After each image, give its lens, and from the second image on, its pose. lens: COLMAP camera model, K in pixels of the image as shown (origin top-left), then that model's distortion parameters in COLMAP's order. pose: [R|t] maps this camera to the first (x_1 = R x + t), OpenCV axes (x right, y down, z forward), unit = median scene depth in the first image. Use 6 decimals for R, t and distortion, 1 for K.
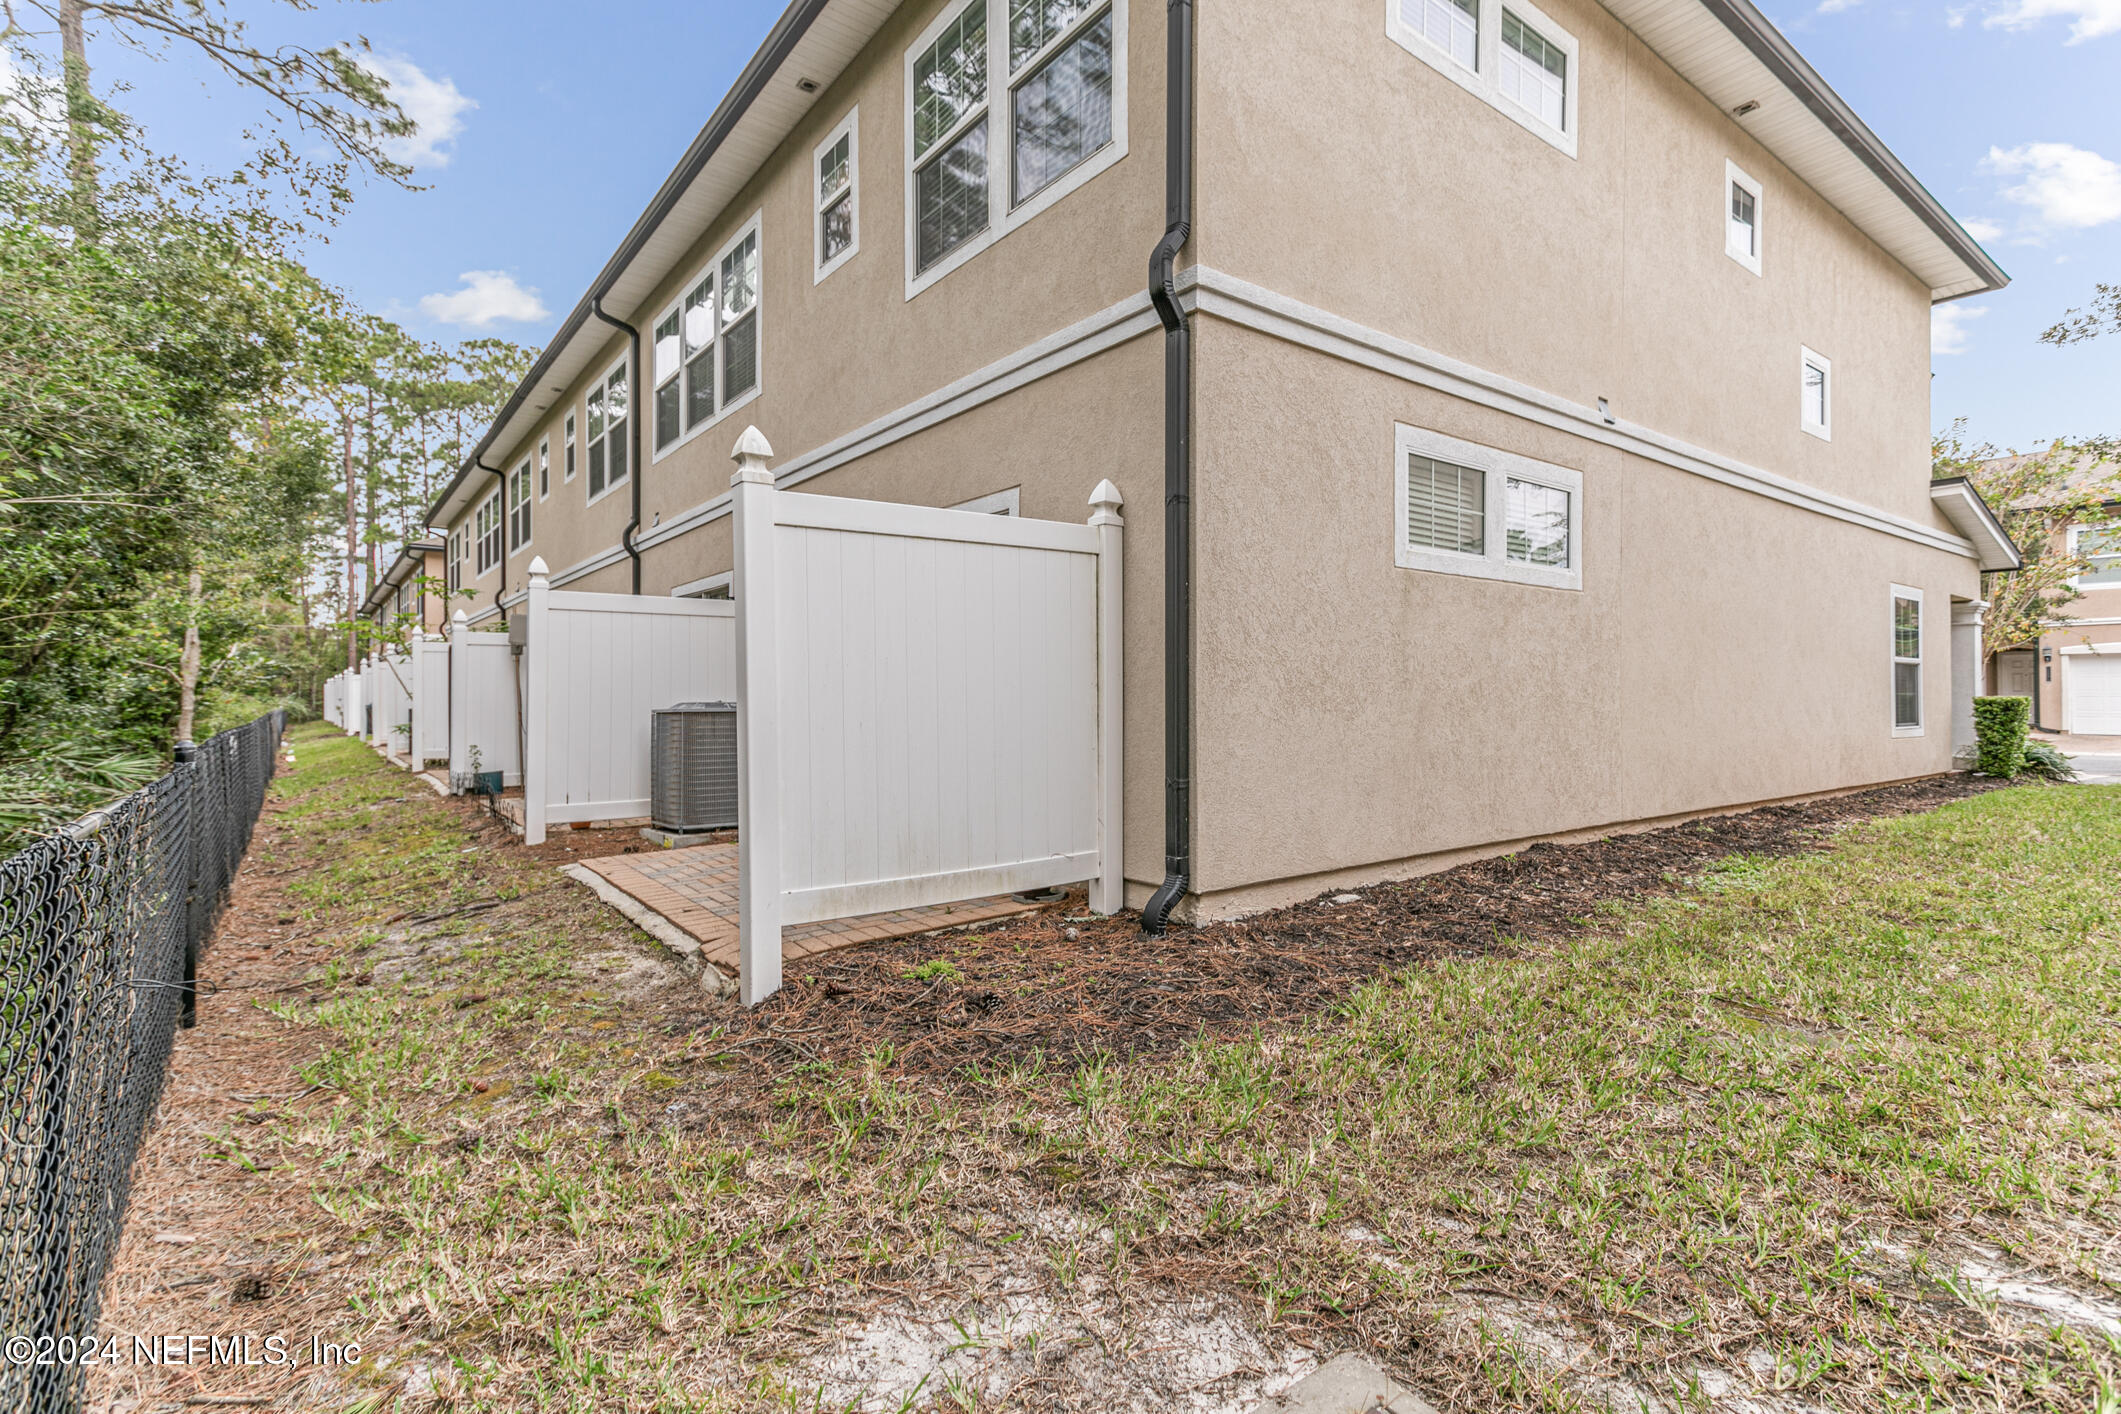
lens RADIAL K [[989.5, 0, 1058.8], [0, 989.5, 697.1], [0, 0, 1]] dist [0.026789, 0.000263]
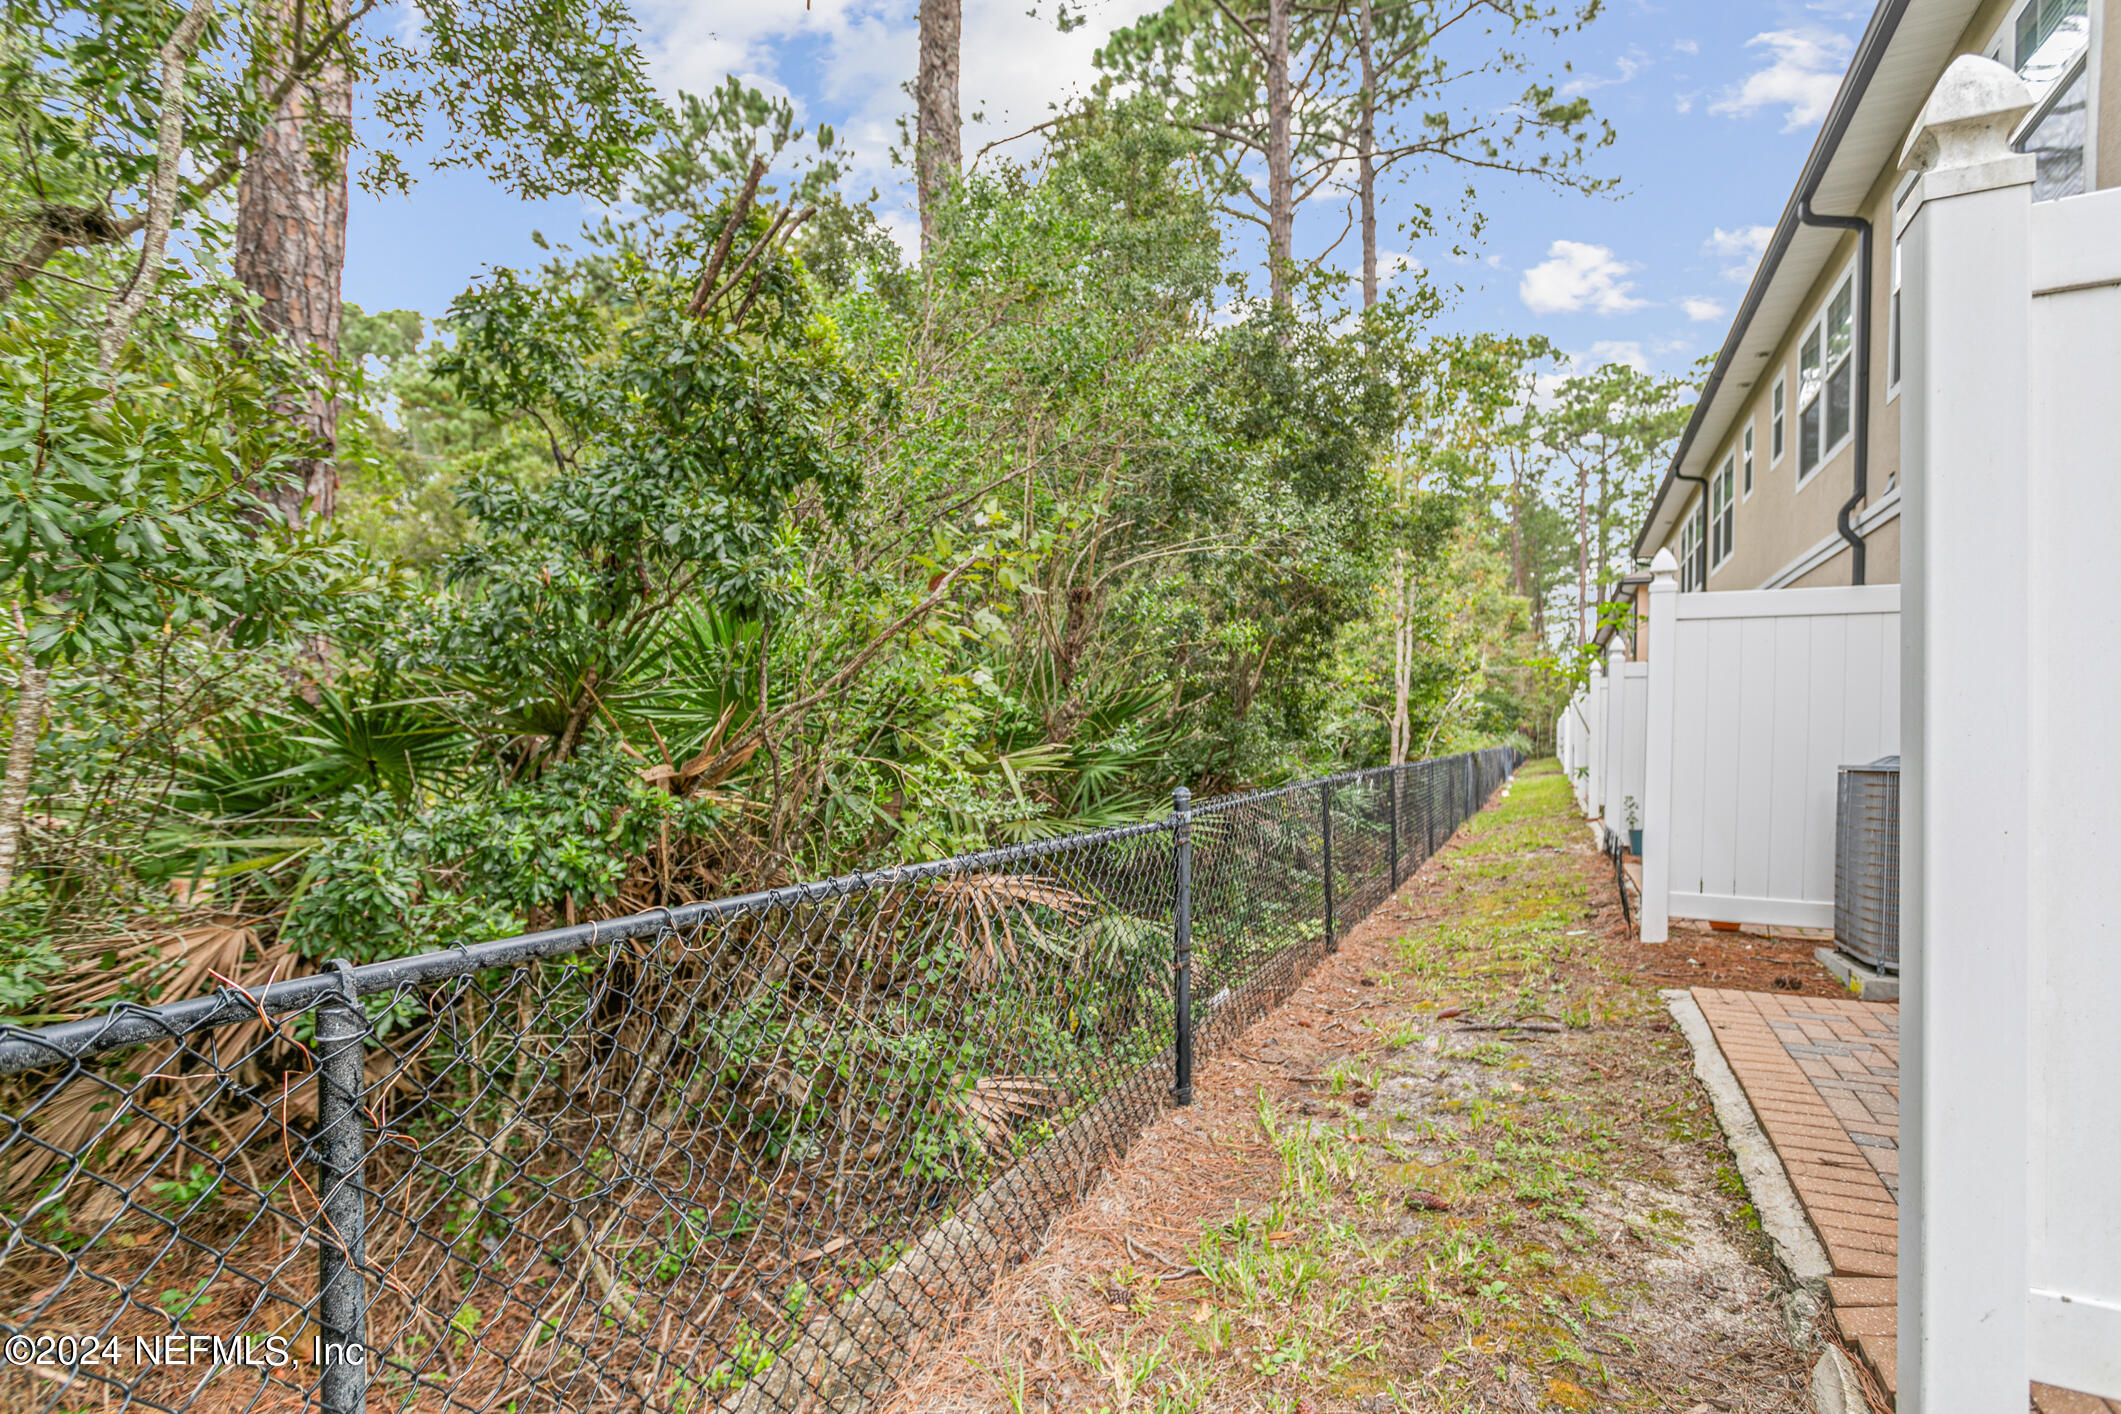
lens RADIAL K [[1021.3, 0, 1059.7], [0, 1021.3, 741.6], [0, 0, 1]] dist [0.000720, 0.000214]
pose [[0.457090, 0.016652, -0.889264, -0.022662], [-0.012436, 0.999847, 0.012331, -0.001454], [0.889333, 0.005422, 0.457227, 0.102993]]
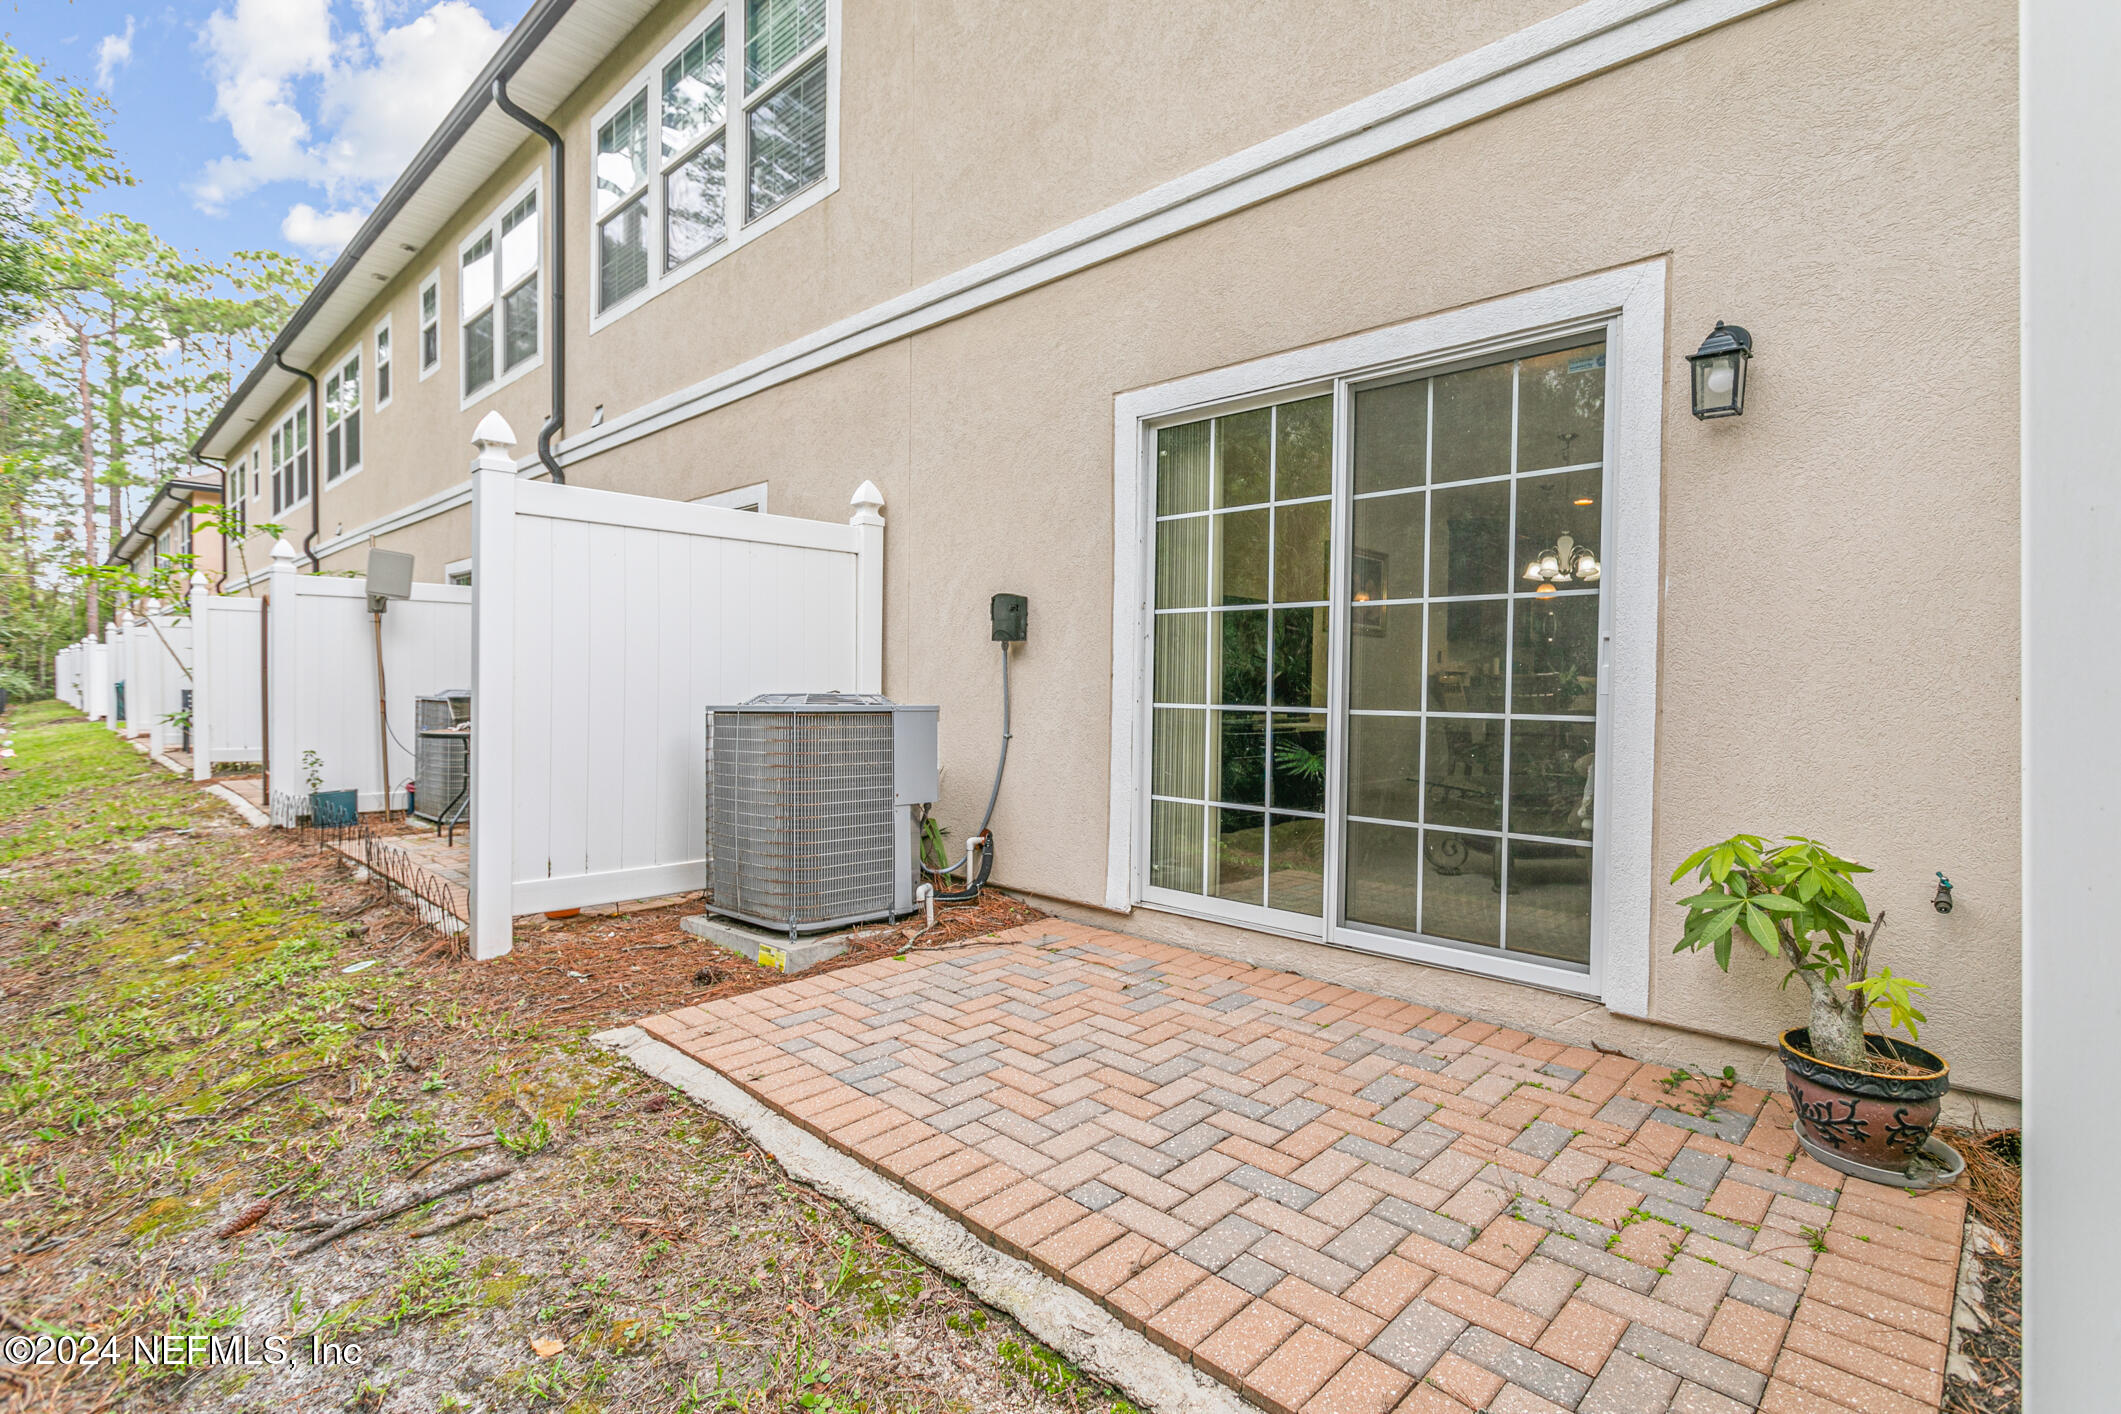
lens RADIAL K [[1007.4, 0, 1055.4], [0, 1007.4, 714.5], [0, 0, 1]] dist [0.001496, 0.000035]
pose [[0.989012, 0.007255, 0.147654, -0.118658], [-0.011996, 0.999440, 0.031242, -0.000857], [-0.147345, -0.032670, 0.988546, 0.164435]]
